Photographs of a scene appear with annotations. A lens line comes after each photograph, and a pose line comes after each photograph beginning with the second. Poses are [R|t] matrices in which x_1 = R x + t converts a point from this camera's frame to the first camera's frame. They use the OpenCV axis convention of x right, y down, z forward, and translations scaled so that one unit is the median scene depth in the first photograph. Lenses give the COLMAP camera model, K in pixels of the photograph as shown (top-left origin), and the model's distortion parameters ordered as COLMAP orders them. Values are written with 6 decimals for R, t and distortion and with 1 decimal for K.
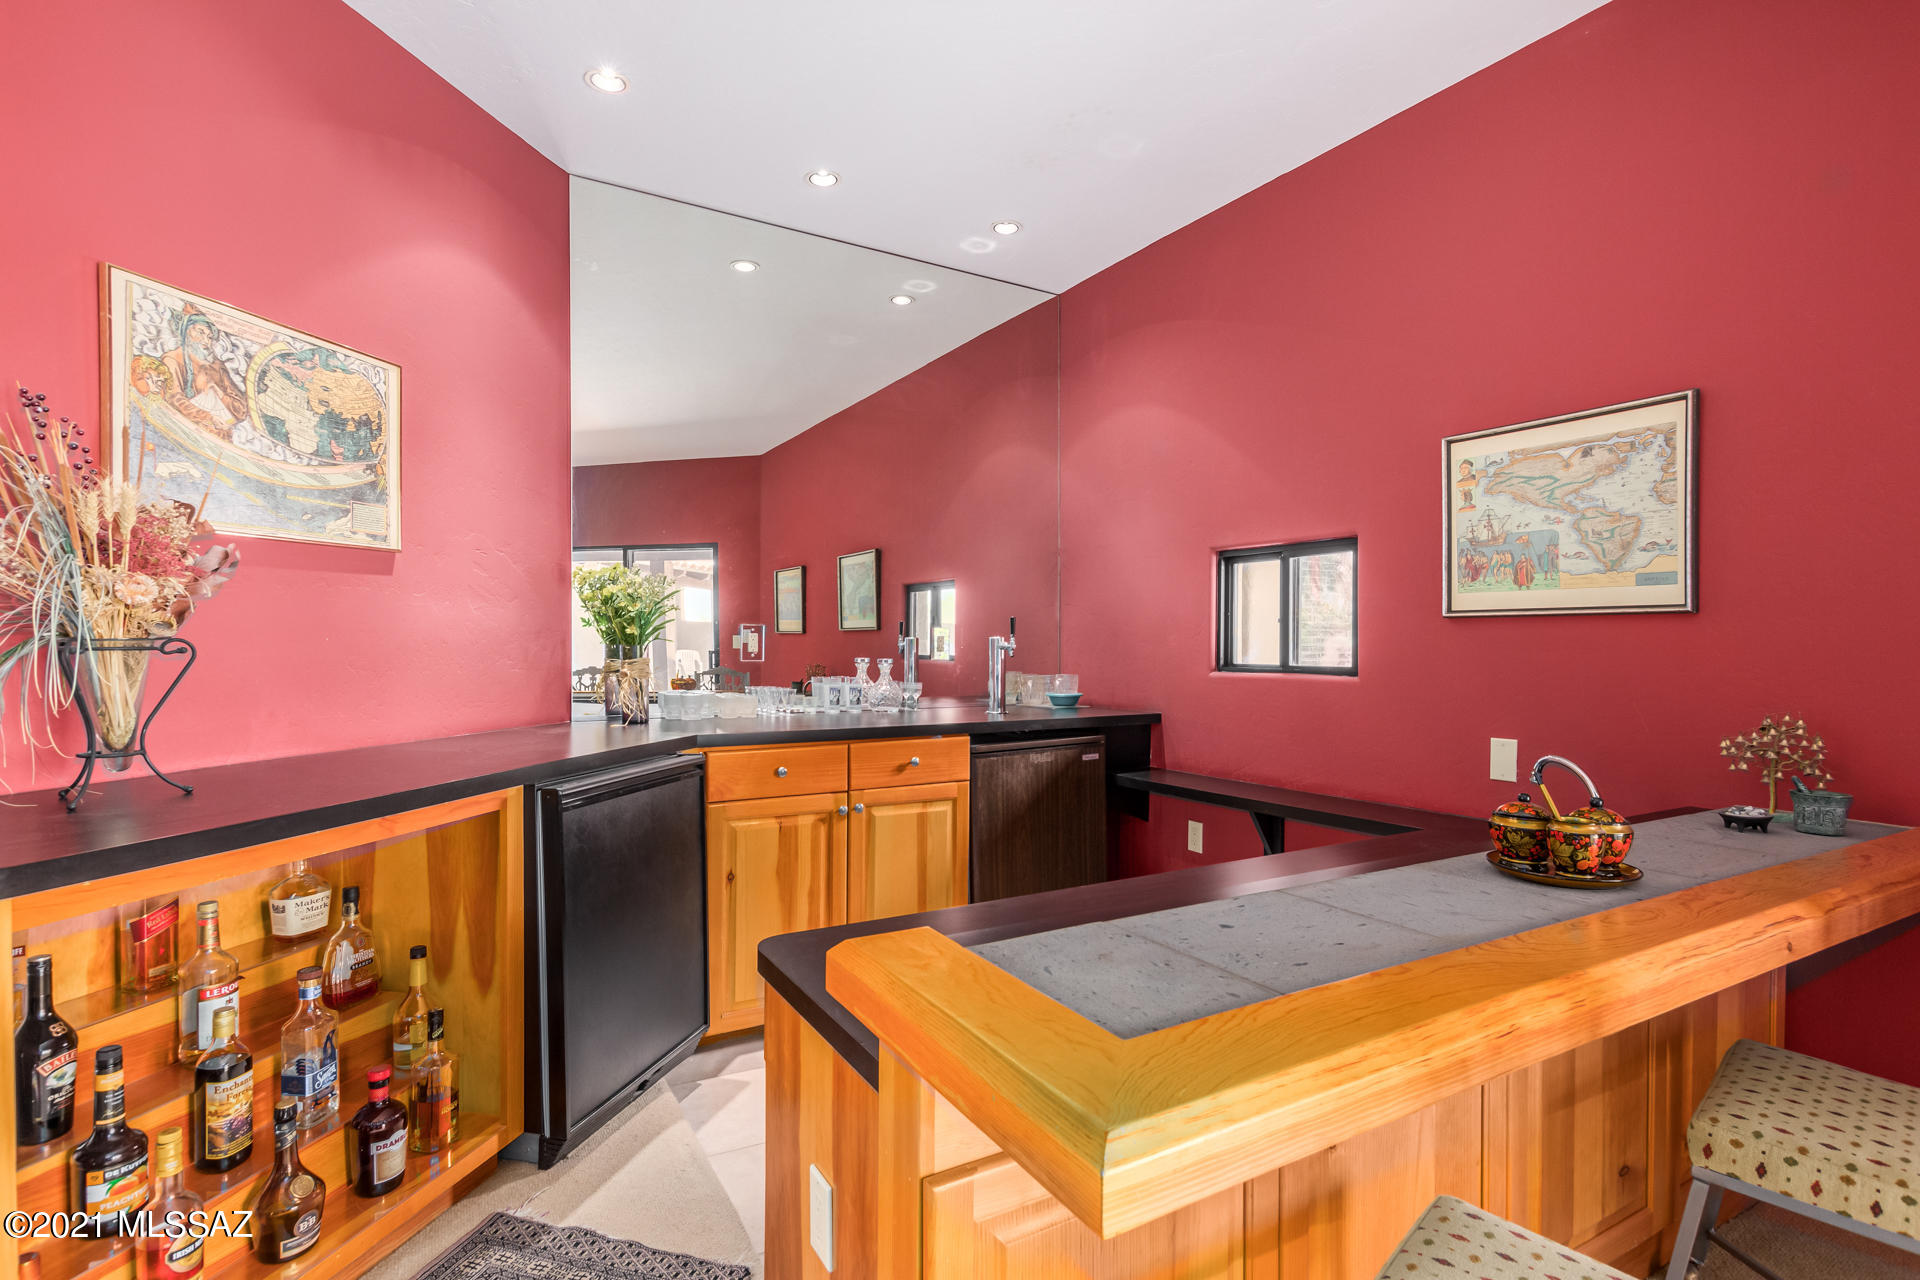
lens RADIAL K [[926.4, 0, 955.2], [0, 926.4, 653.7], [0, 0, 1]] dist [0.012704, 0.000379]
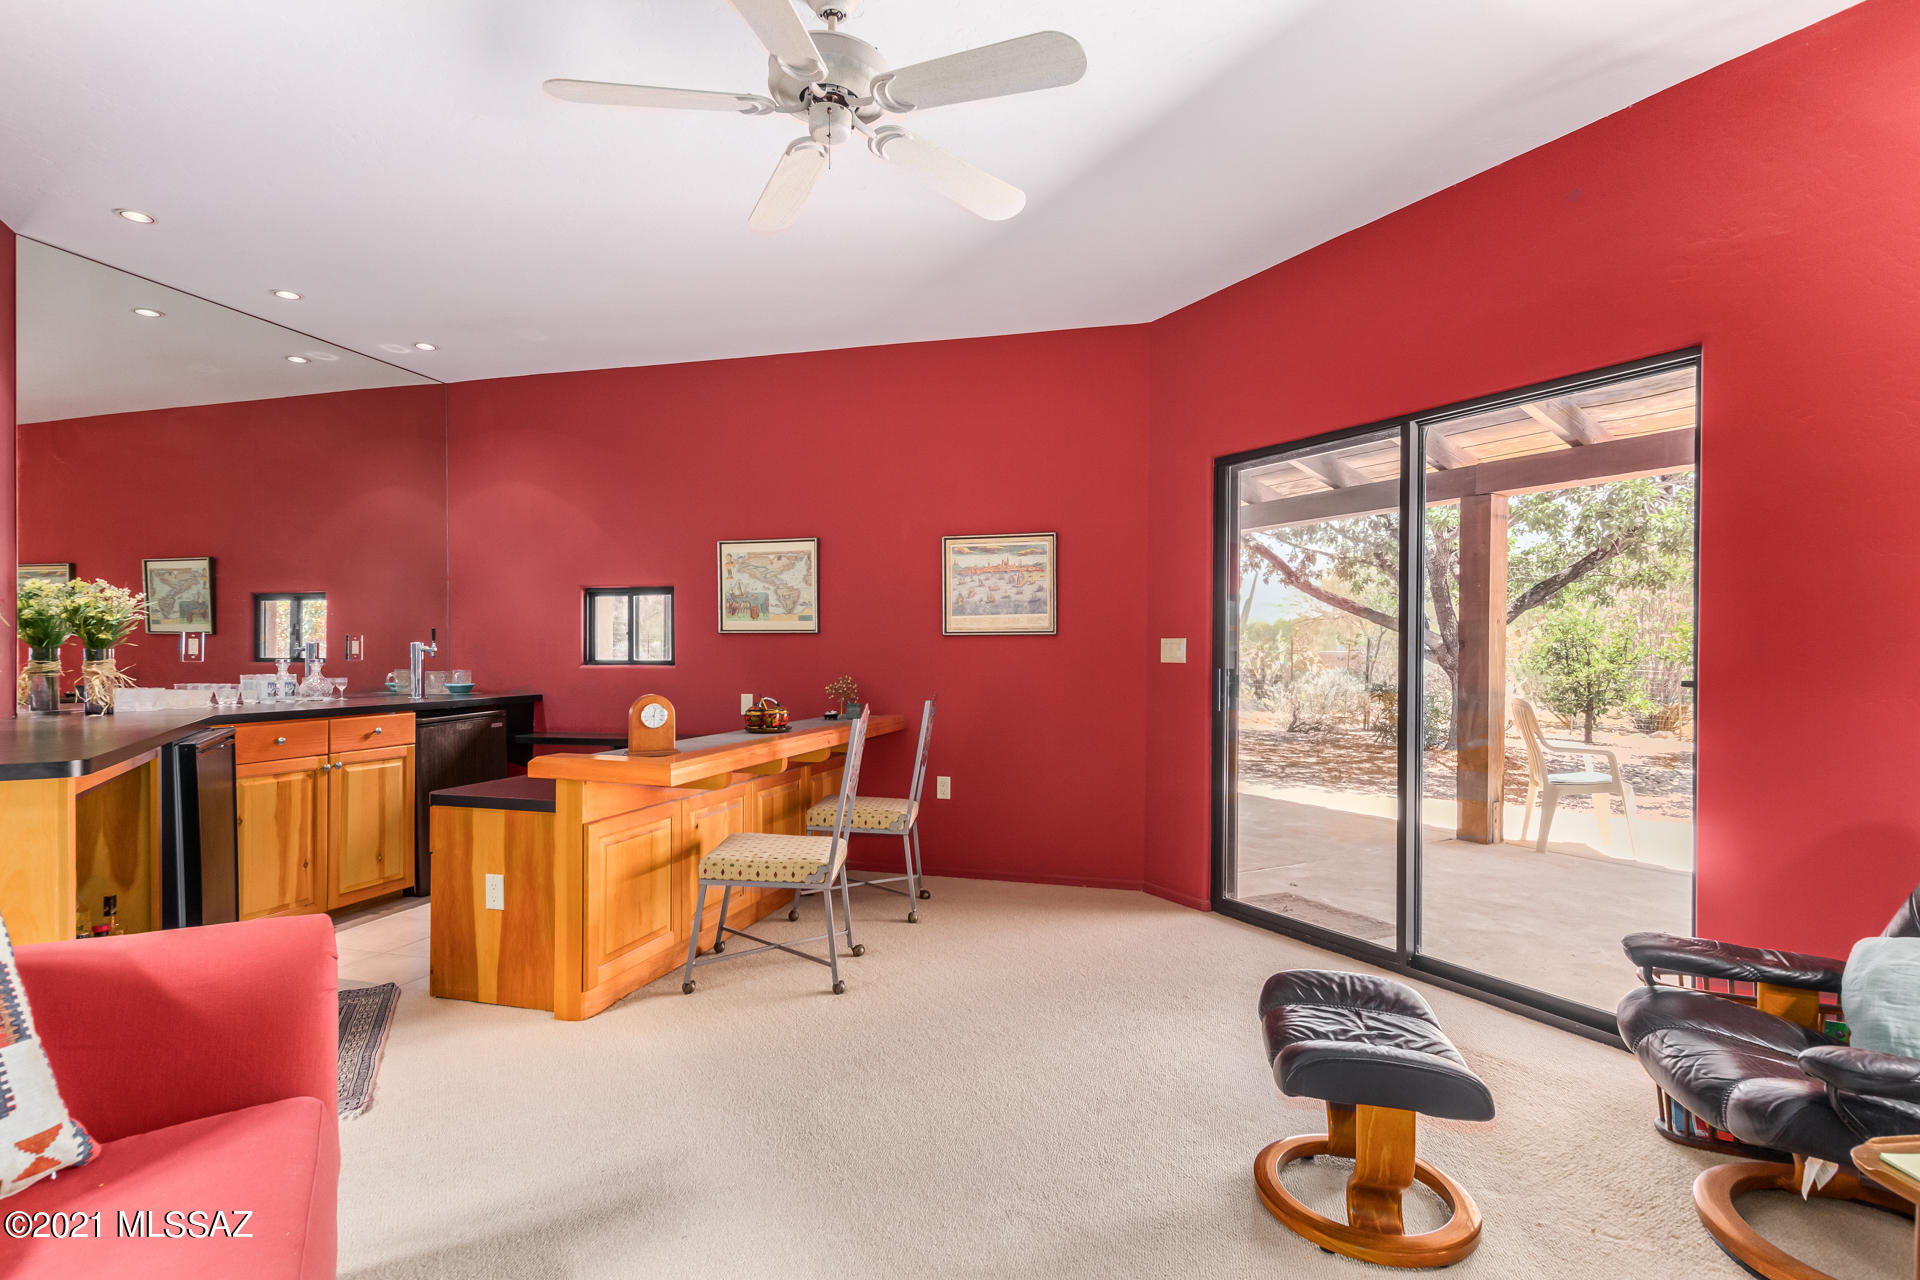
lens RADIAL K [[926.4, 0, 955.2], [0, 926.4, 653.7], [0, 0, 1]] dist [0.012704, 0.000379]
pose [[0.722109, -0.004877, 0.691762, -0.408198], [0.008623, 0.999961, -0.001951, 0.010027], [-0.691726, 0.007374, 0.722123, -0.658325]]
